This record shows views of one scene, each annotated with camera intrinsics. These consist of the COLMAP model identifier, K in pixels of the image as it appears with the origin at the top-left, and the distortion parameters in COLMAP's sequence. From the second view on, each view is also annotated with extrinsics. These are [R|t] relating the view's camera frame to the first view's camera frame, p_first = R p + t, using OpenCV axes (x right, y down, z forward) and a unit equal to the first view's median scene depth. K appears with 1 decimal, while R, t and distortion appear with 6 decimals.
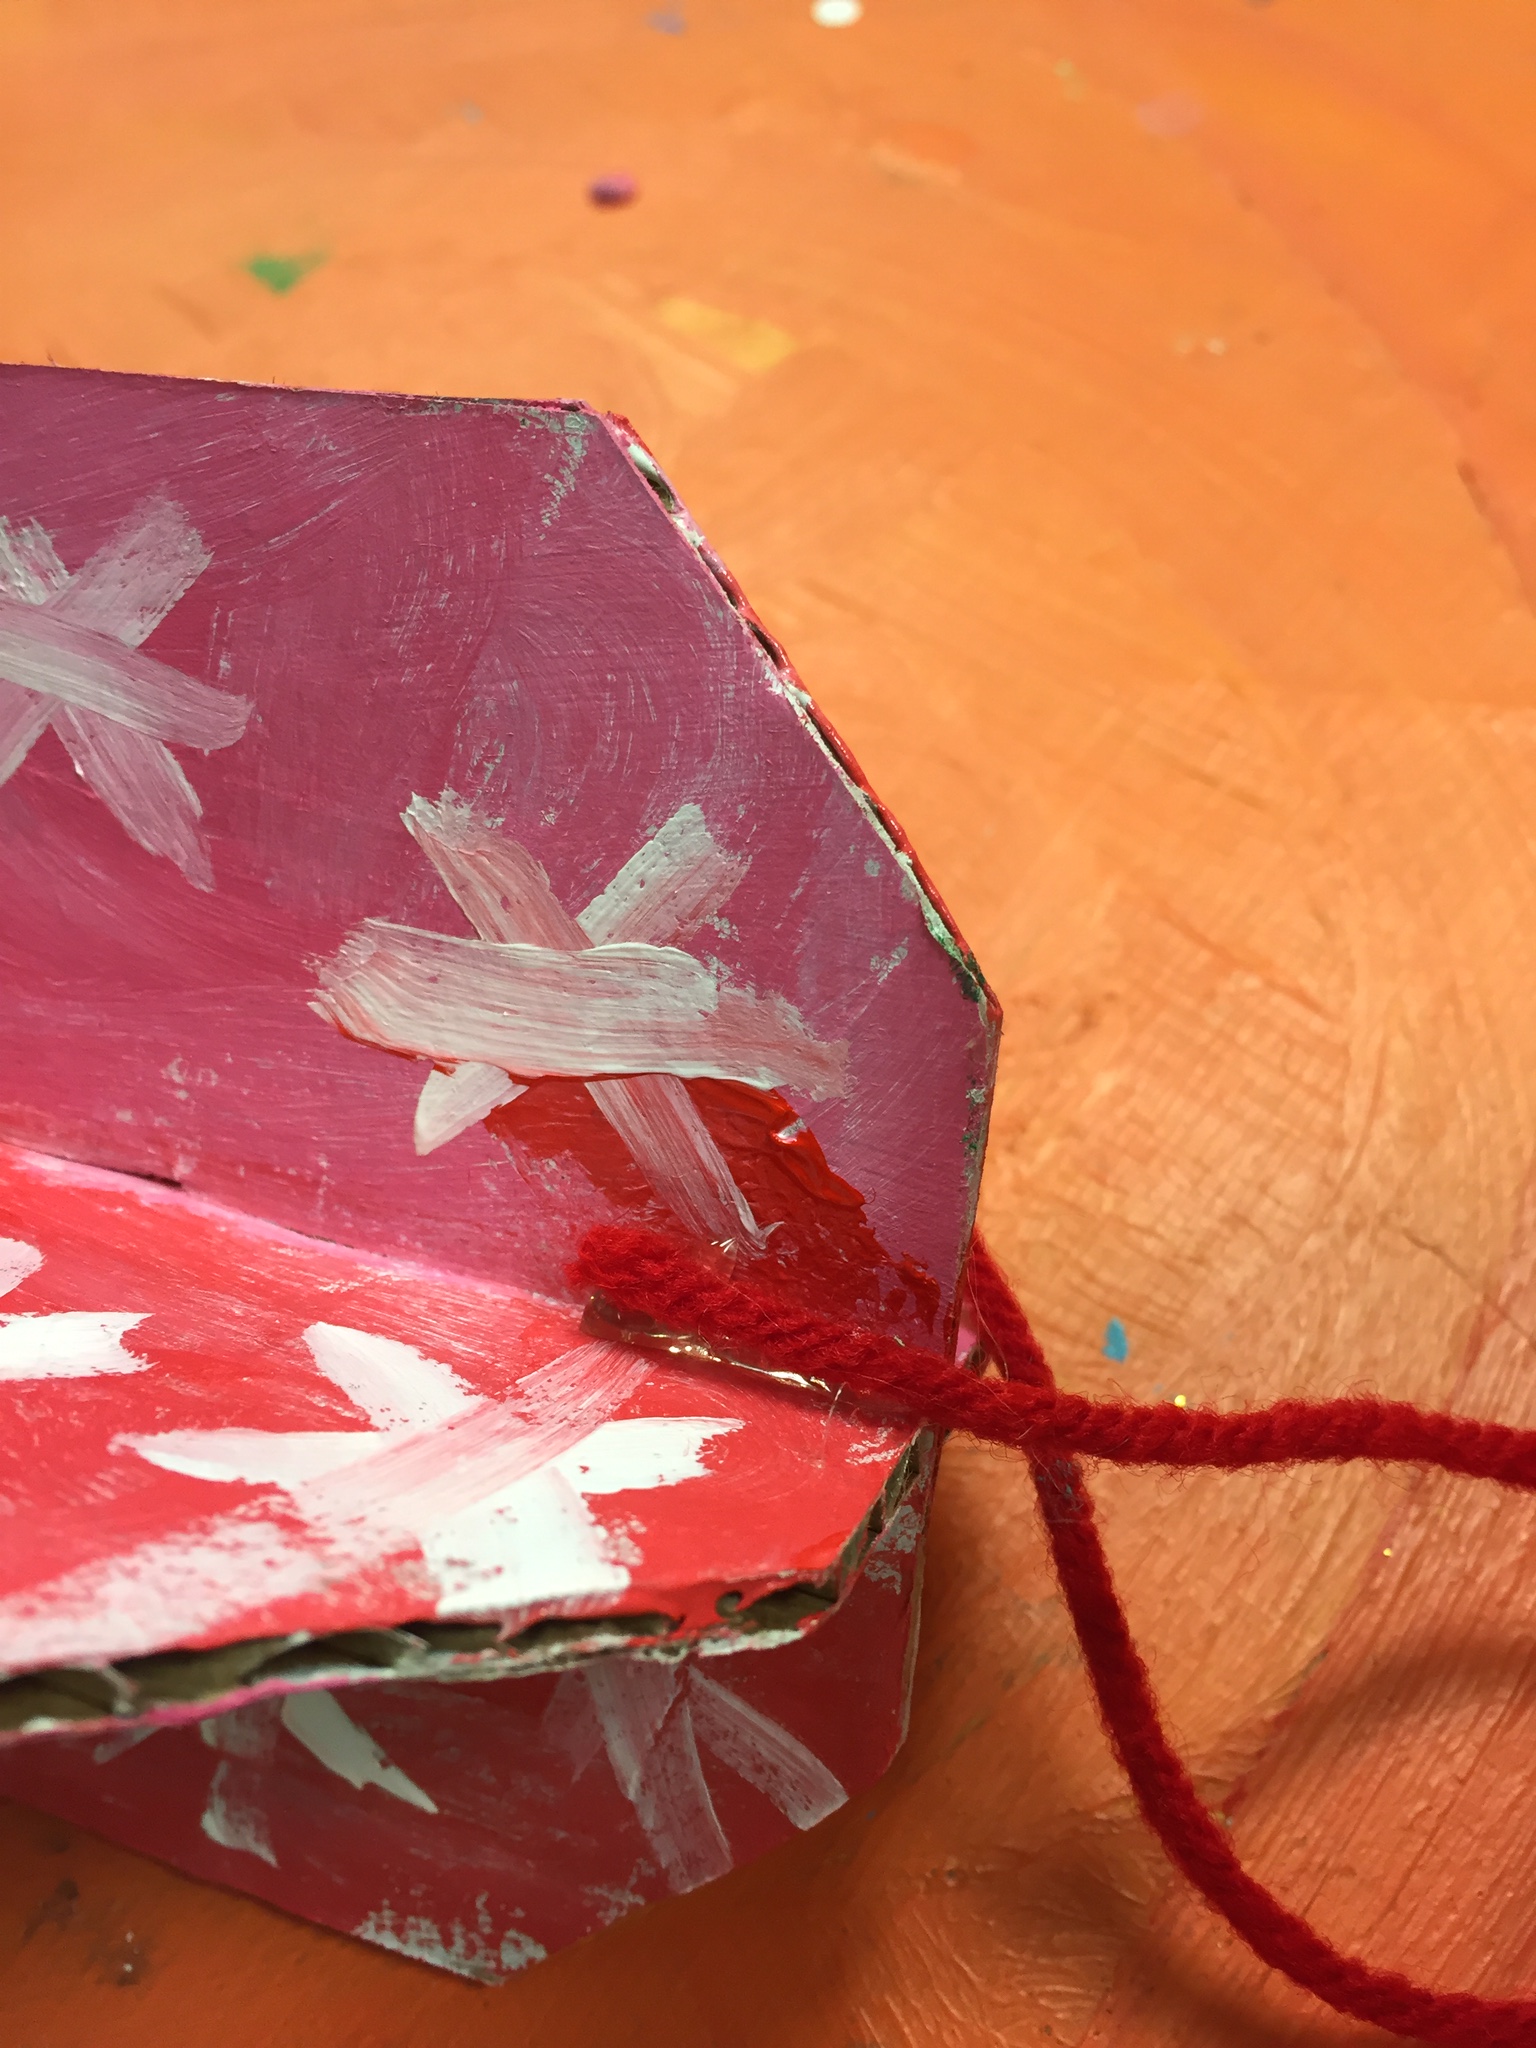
lens RADIAL K [[1744.8, 0, 776.6], [0, 1744.8, 992.1], [0, 0, 1]] dist [0.074110, -0.140735]
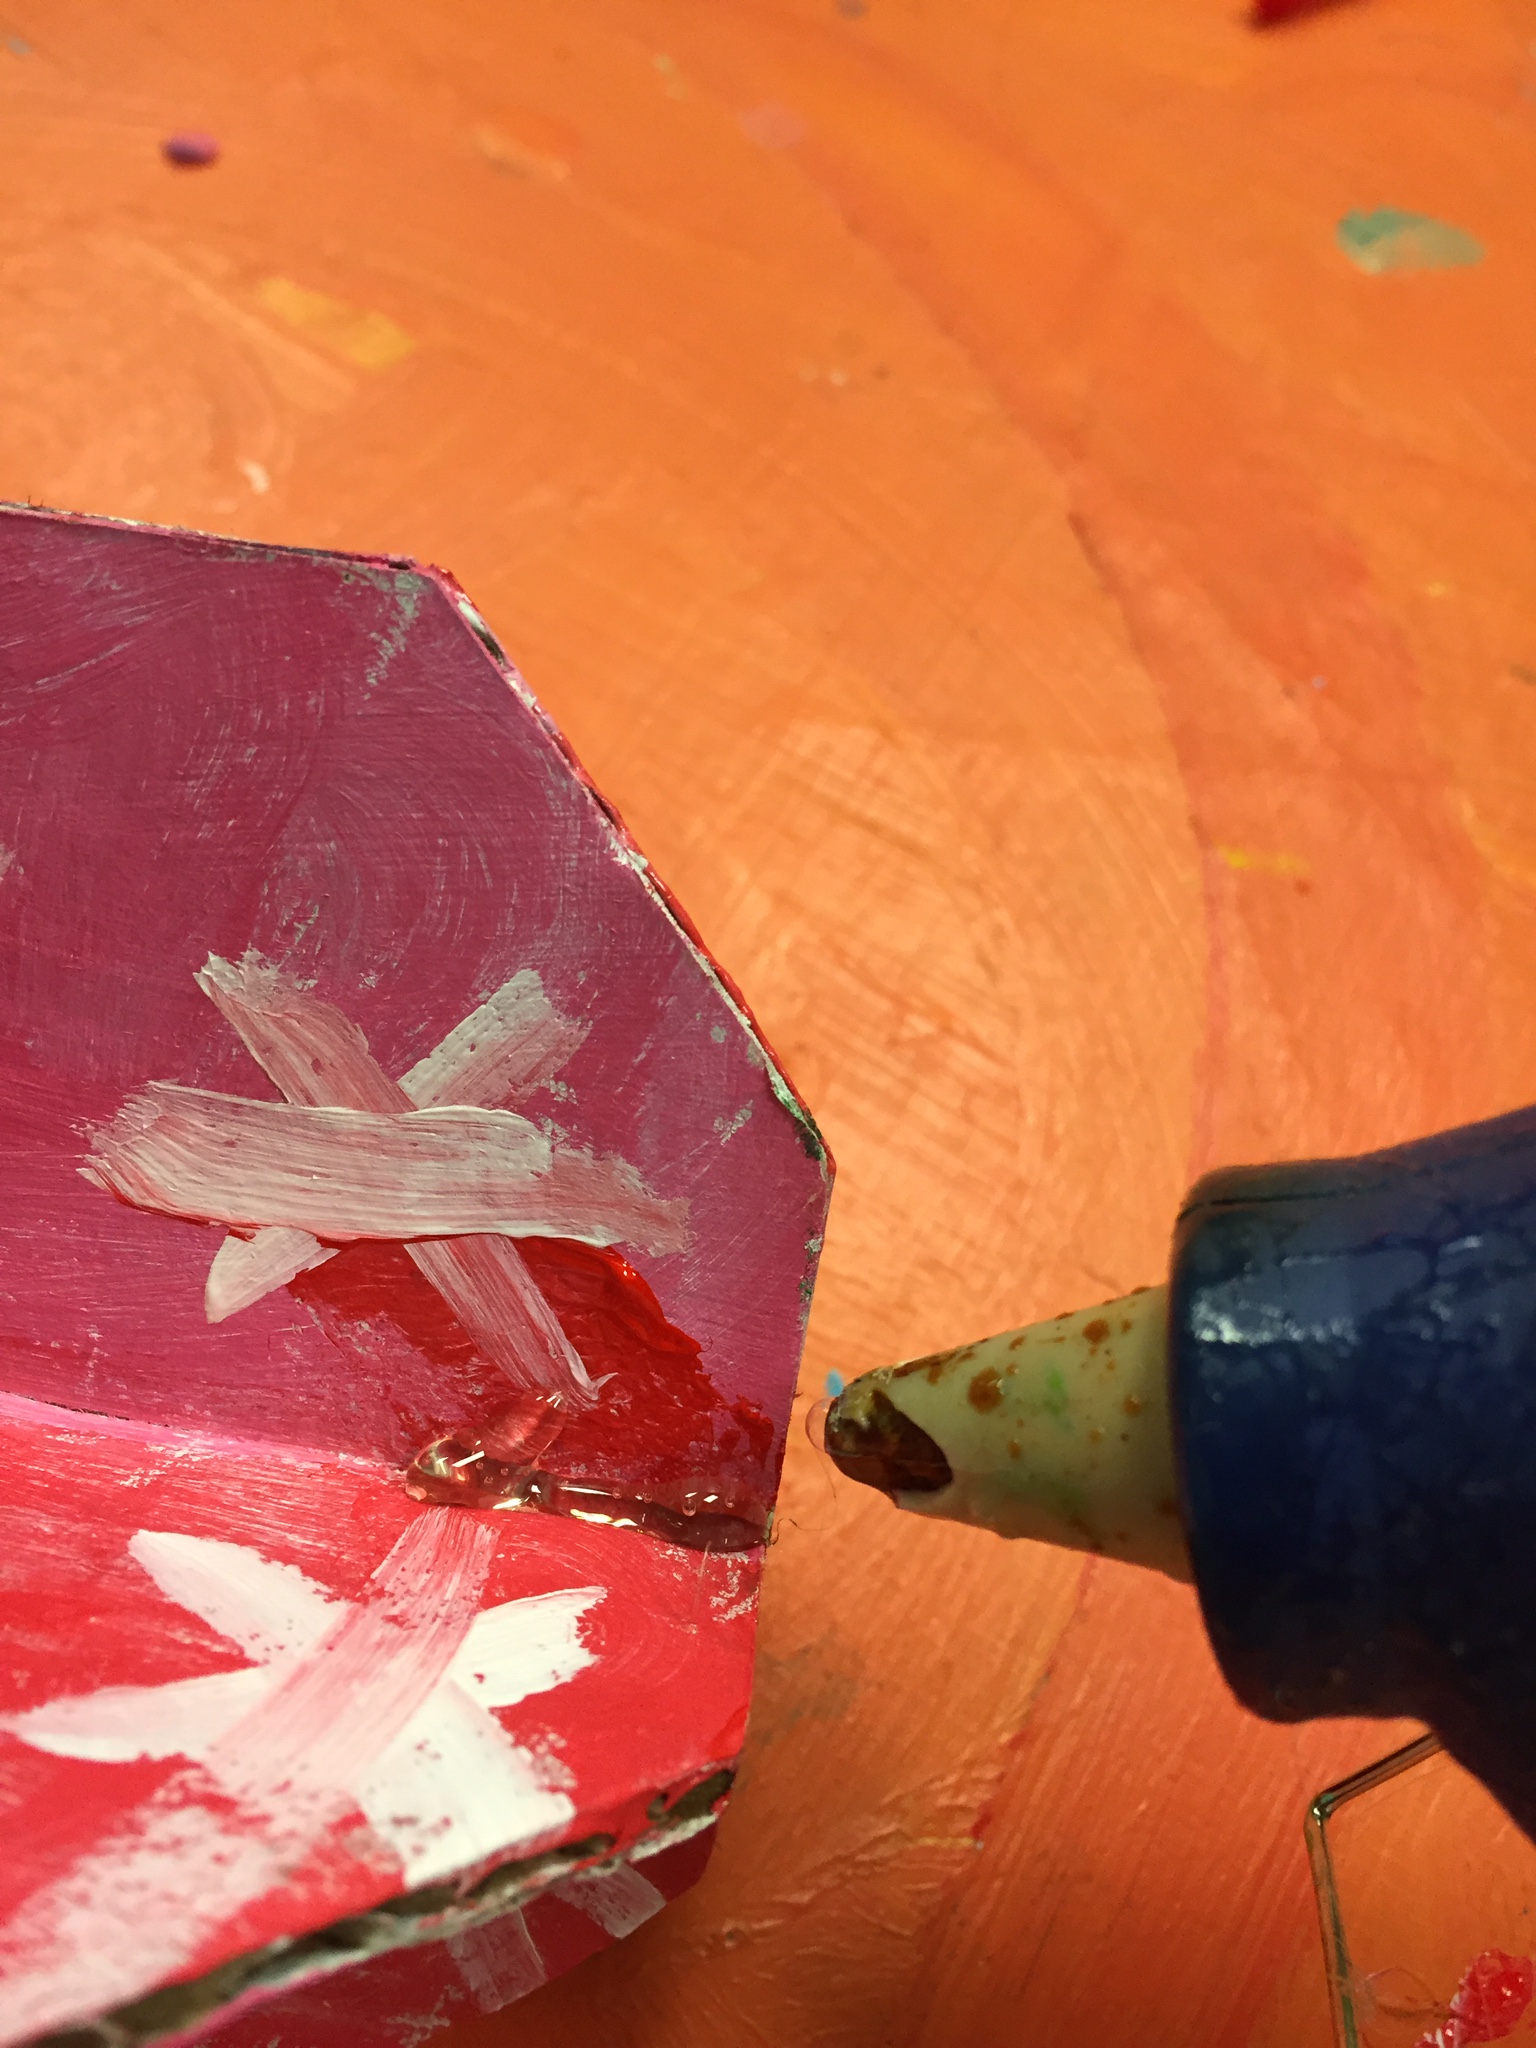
lens RADIAL K [[1744.8, 0, 750.4], [0, 1744.8, 1006.3], [0, 0, 1]] dist [0.074110, -0.140735]
pose [[0.965230, -0.034721, 0.259087, -0.174156], [0.021187, 0.998270, 0.054848, -0.131457], [-0.260543, -0.047451, 0.964295, 0.020898]]
